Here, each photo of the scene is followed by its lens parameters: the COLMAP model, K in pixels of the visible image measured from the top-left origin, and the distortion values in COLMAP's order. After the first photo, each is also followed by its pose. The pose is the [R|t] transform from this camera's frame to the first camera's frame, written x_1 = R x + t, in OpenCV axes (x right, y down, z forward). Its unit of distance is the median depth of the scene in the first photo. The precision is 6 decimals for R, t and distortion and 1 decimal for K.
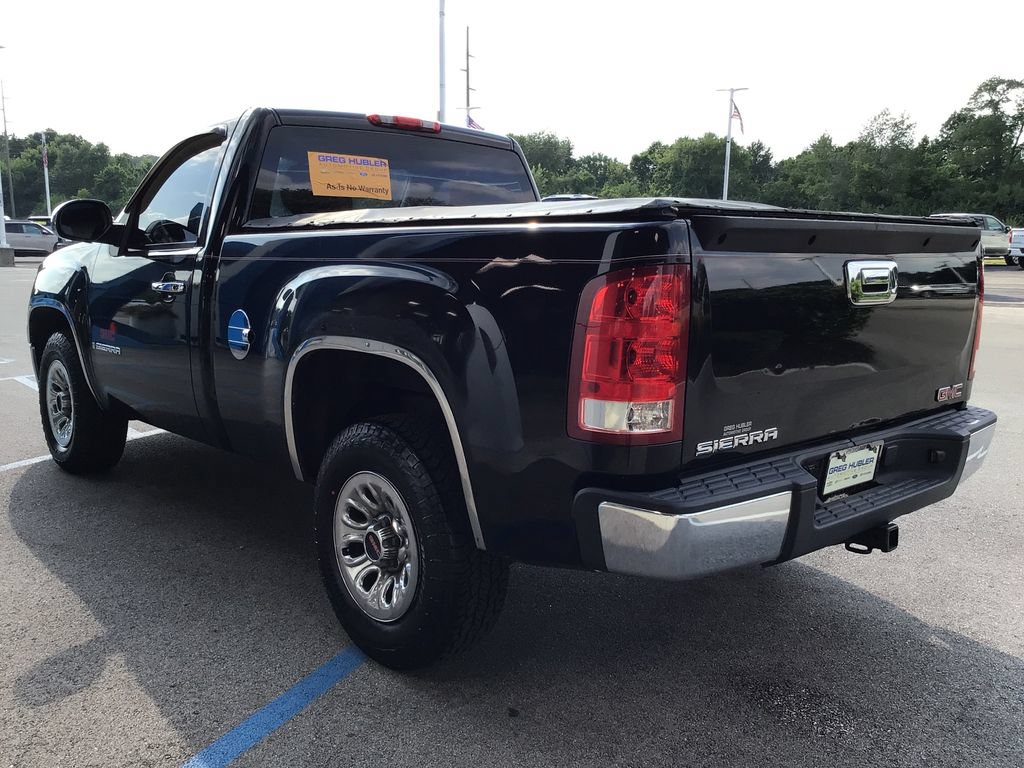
lens RADIAL K [[915.3, 0, 512.1], [0, 915.3, 380.7], [0, 0, 1]] dist [0.128267, -0.232590]
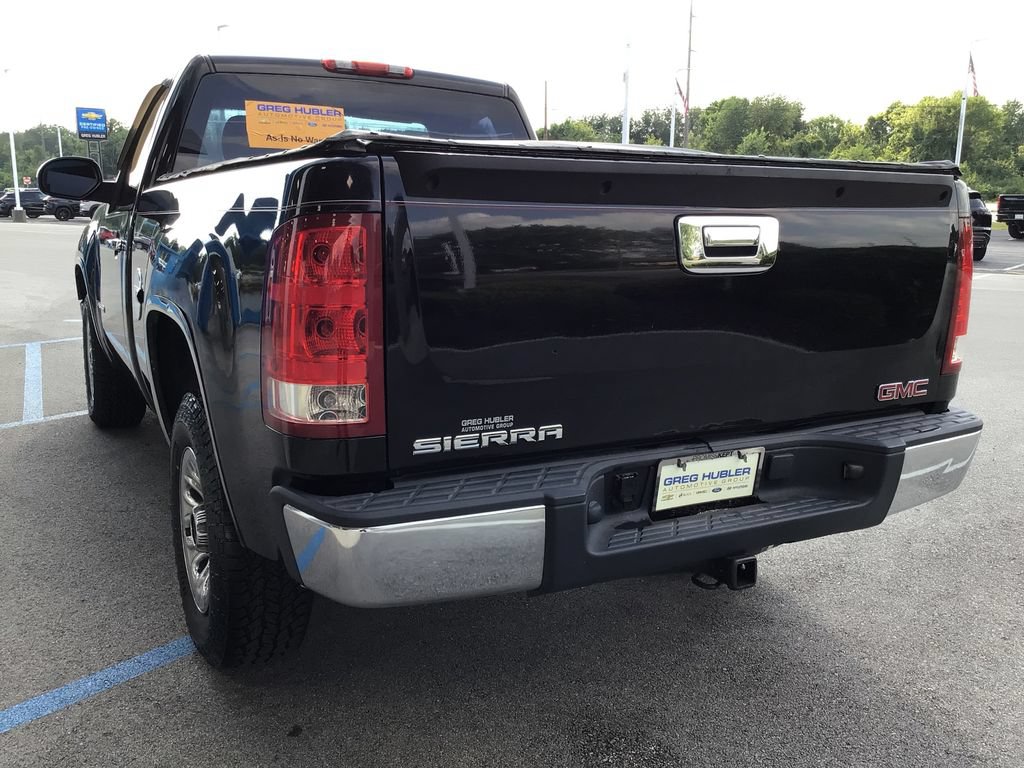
lens RADIAL K [[915.3, 0, 512.1], [0, 915.3, 380.7], [0, 0, 1]] dist [0.128267, -0.232590]
pose [[0.972891, 0.044709, -0.226901, 0.372637], [-0.037341, 0.998630, 0.036660, -0.012641], [0.228229, -0.027194, 0.973228, 0.195058]]
